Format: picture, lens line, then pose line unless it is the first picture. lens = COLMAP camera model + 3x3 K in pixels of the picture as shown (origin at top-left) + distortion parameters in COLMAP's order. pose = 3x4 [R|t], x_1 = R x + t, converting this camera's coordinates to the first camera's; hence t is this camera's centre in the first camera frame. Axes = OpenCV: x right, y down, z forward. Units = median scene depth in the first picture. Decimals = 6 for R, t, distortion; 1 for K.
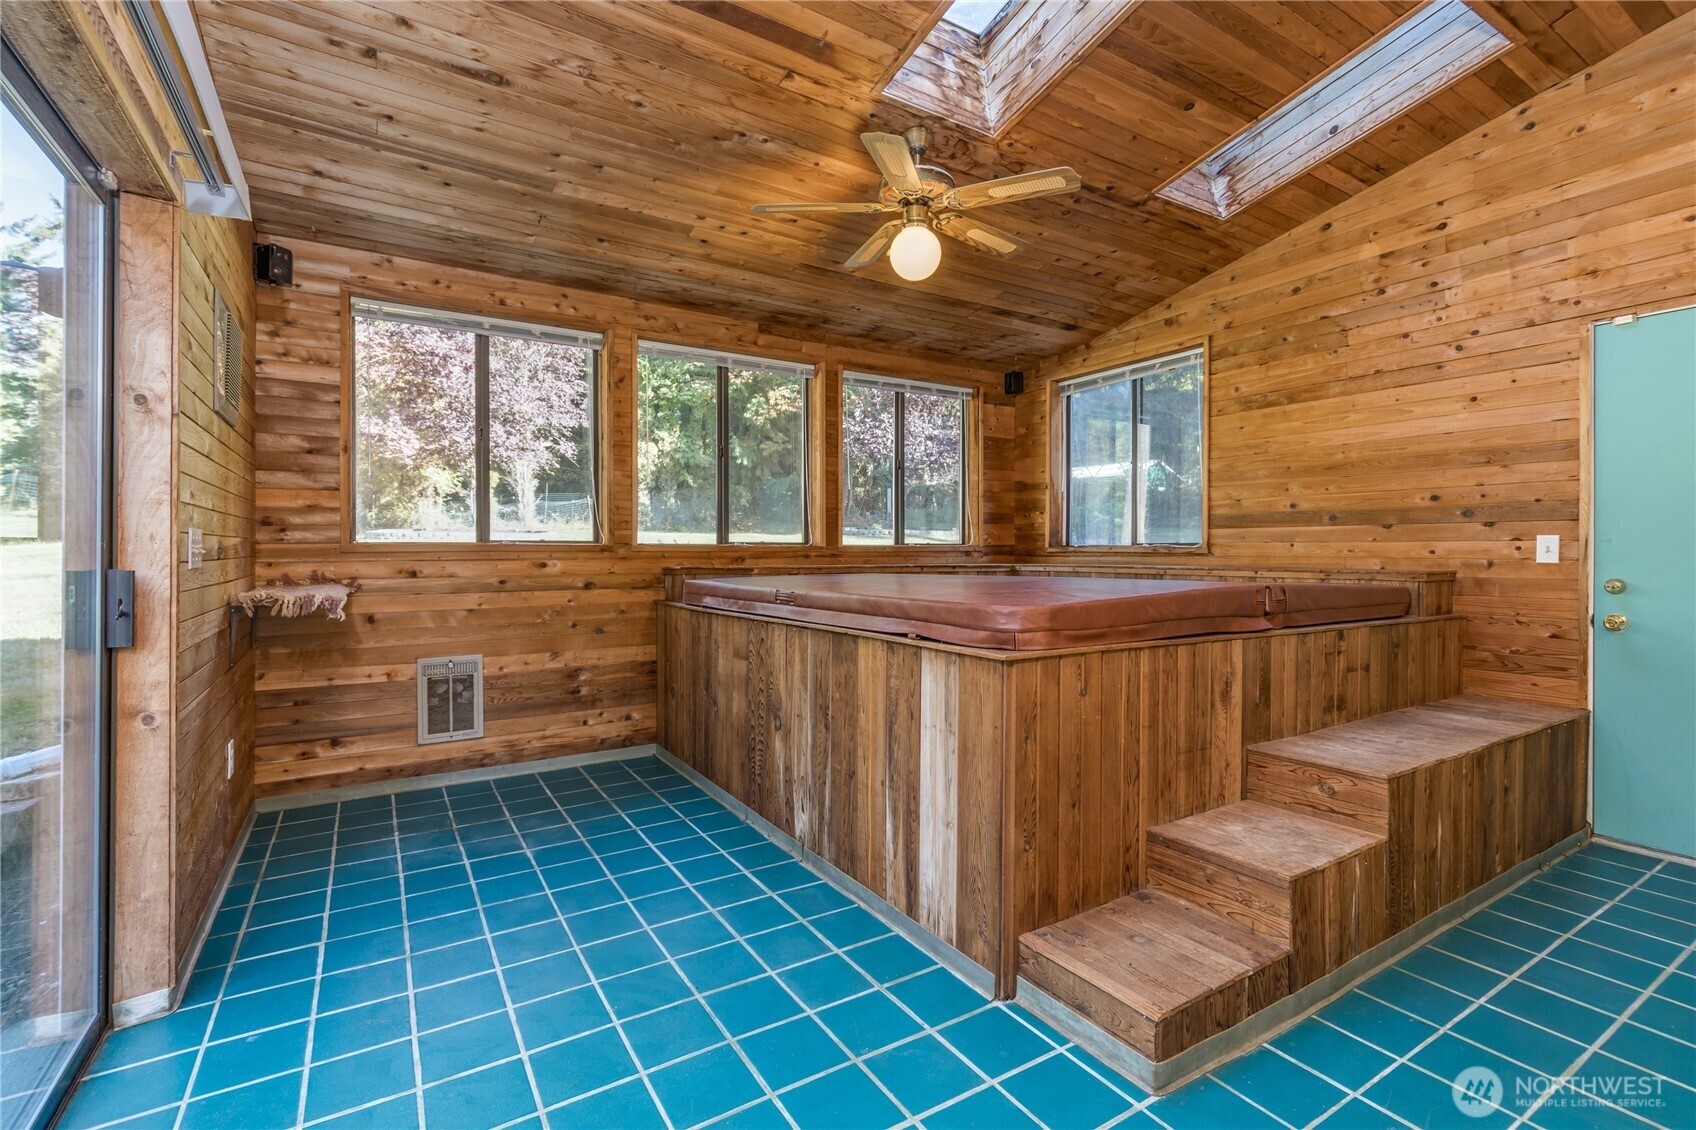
lens RADIAL K [[768.3, 0, 847.8], [0, 768.3, 540.9], [0, 0, 1]] dist [0.000898, -0.000493]
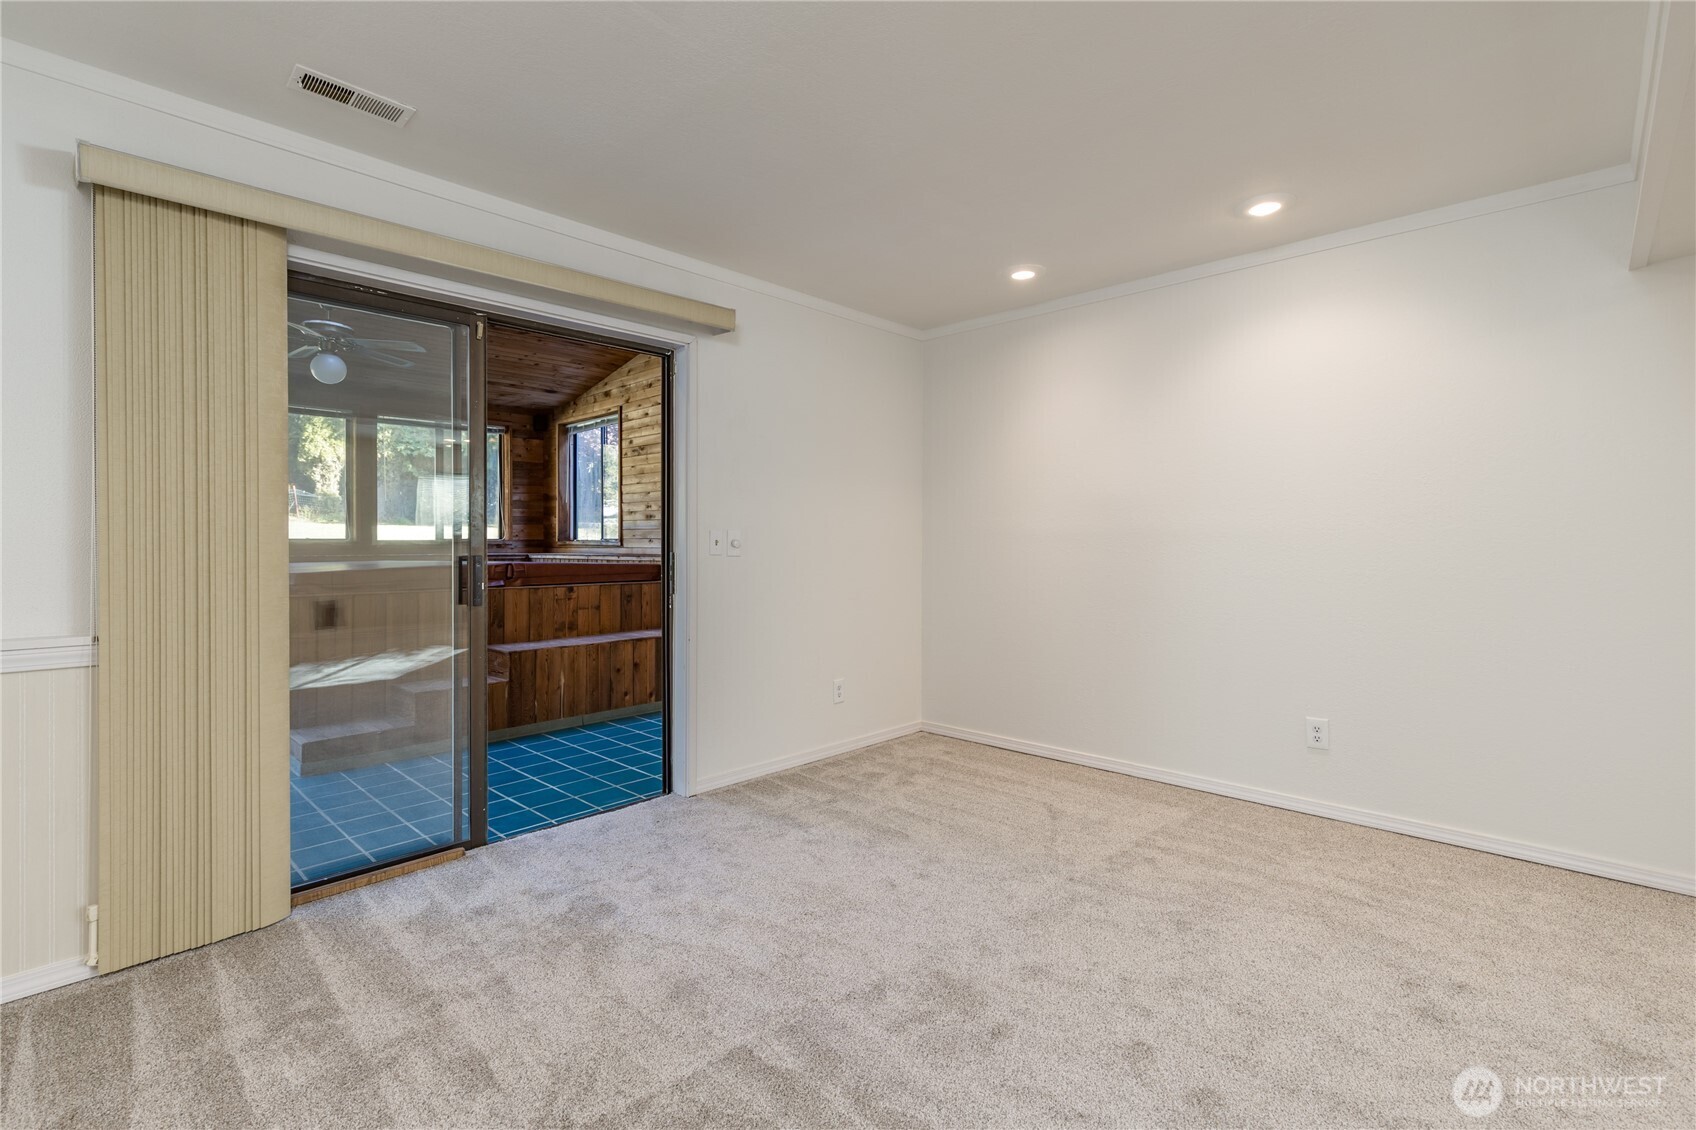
lens RADIAL K [[768.3, 0, 847.8], [0, 768.3, 540.9], [0, 0, 1]] dist [0.000898, -0.000493]
pose [[0.968758, -0.000883, 0.248007, 0.424454], [-0.002154, 0.999926, 0.011976, -0.010456], [-0.247999, -0.012136, 0.968684, -0.502736]]
